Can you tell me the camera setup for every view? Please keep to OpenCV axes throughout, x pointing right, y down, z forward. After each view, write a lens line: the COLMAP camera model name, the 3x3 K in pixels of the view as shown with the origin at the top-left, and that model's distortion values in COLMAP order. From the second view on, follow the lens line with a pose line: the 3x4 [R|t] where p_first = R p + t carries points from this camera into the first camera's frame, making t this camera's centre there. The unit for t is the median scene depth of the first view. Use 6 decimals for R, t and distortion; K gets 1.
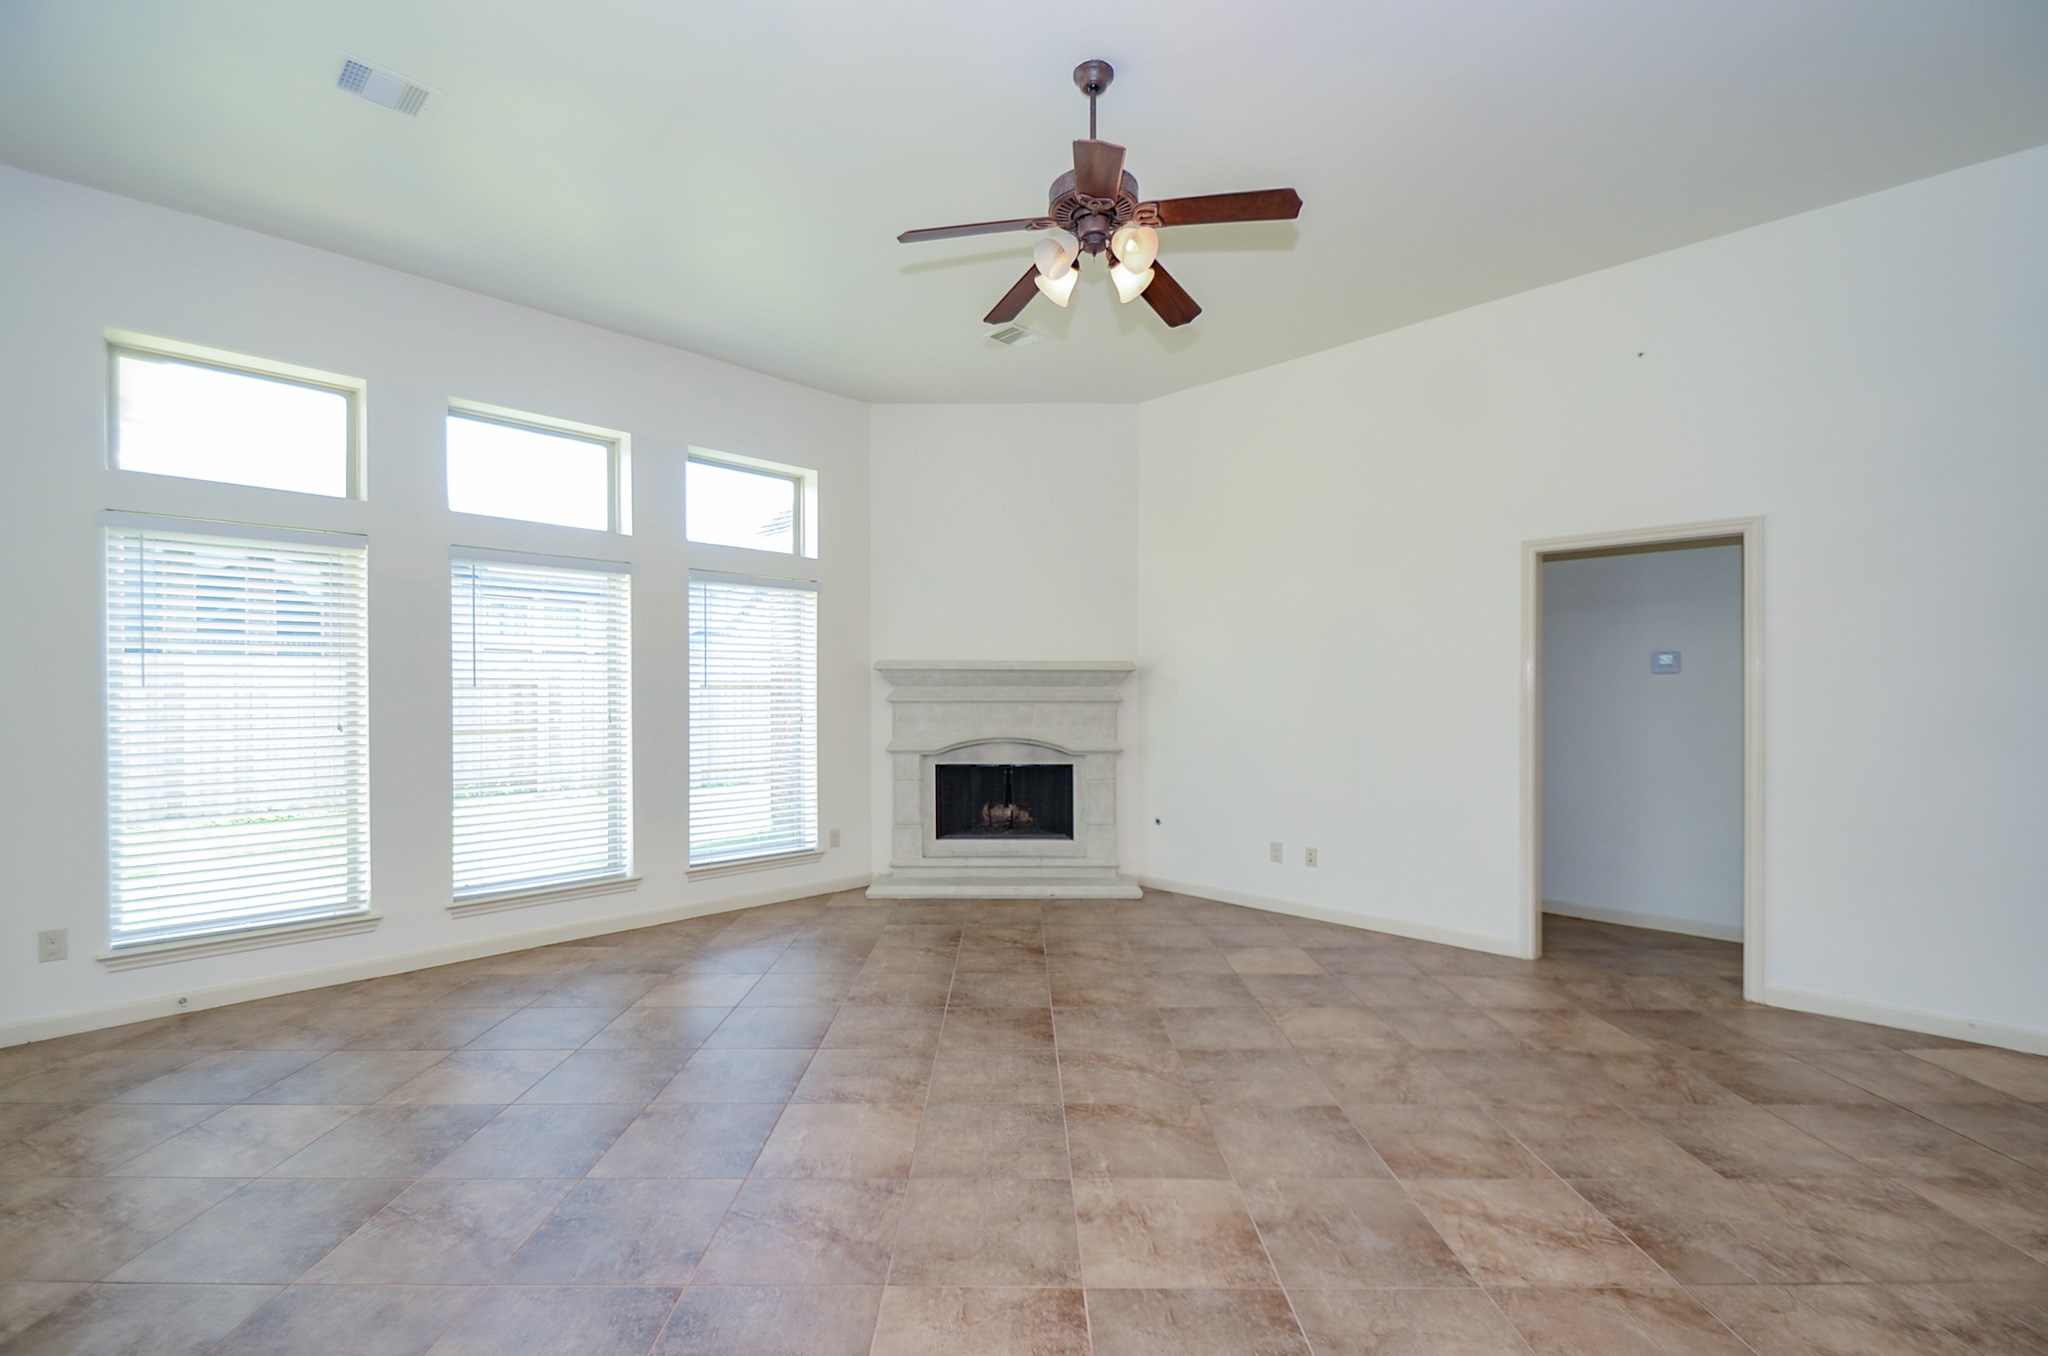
lens RADIAL K [[907.4, 0, 1024.1], [0, 907.4, 689.5], [0, 0, 1]] dist [-0.001058, -0.000271]
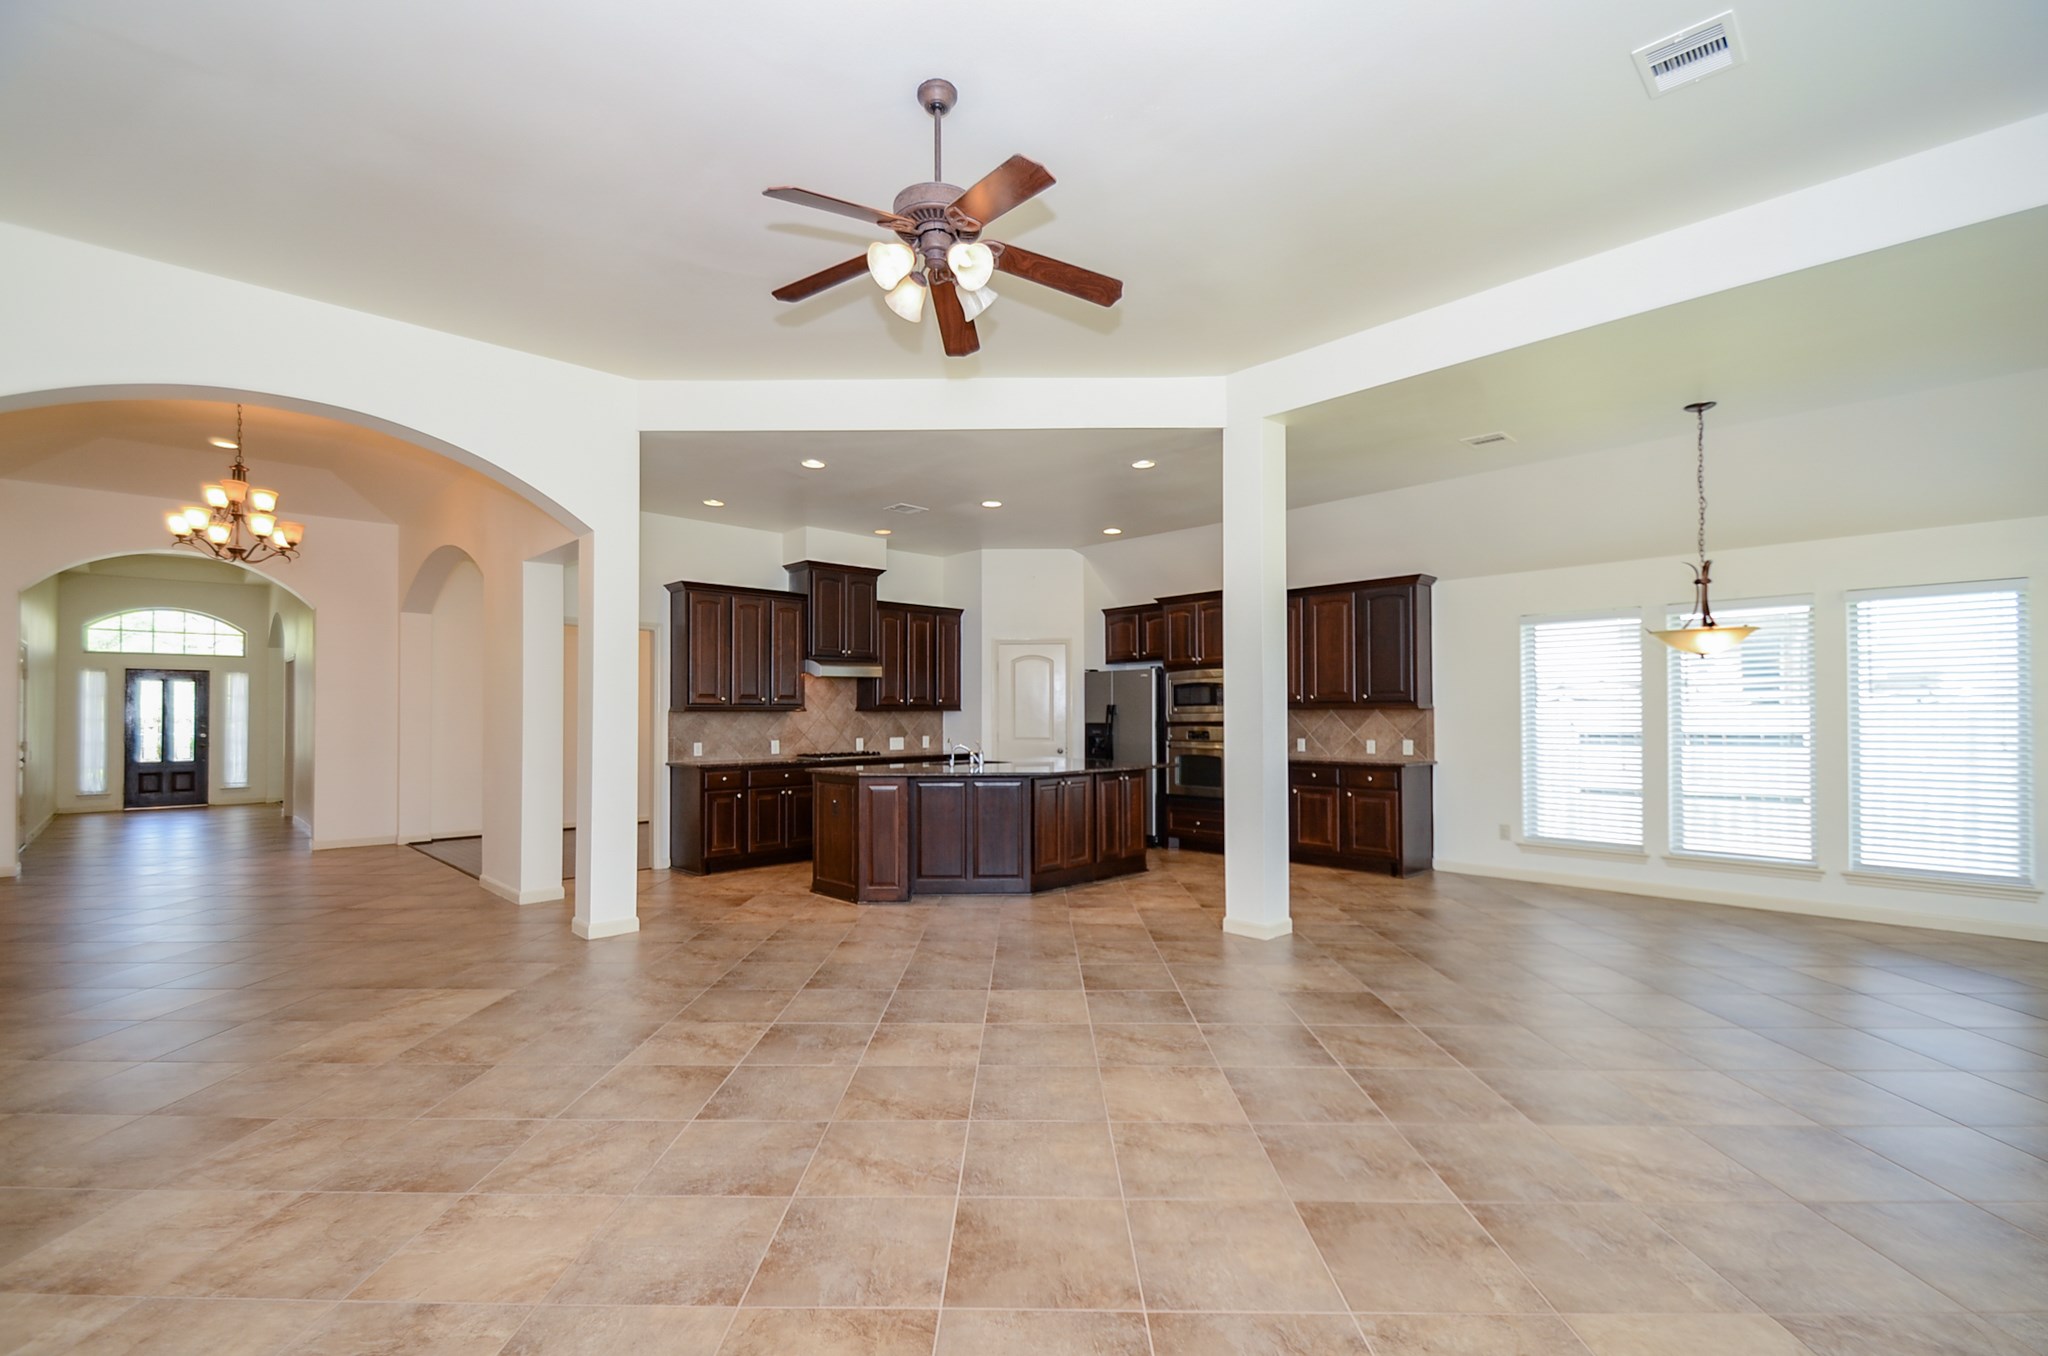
lens RADIAL K [[907.4, 0, 1023.5], [0, 907.4, 694.9], [0, 0, 1]] dist [-0.001058, -0.000271]
pose [[-0.999832, 0.004836, 0.017699, -0.039341], [0.004373, 0.999649, -0.026148, 0.021977], [-0.017819, -0.026066, -0.999501, 2.185978]]
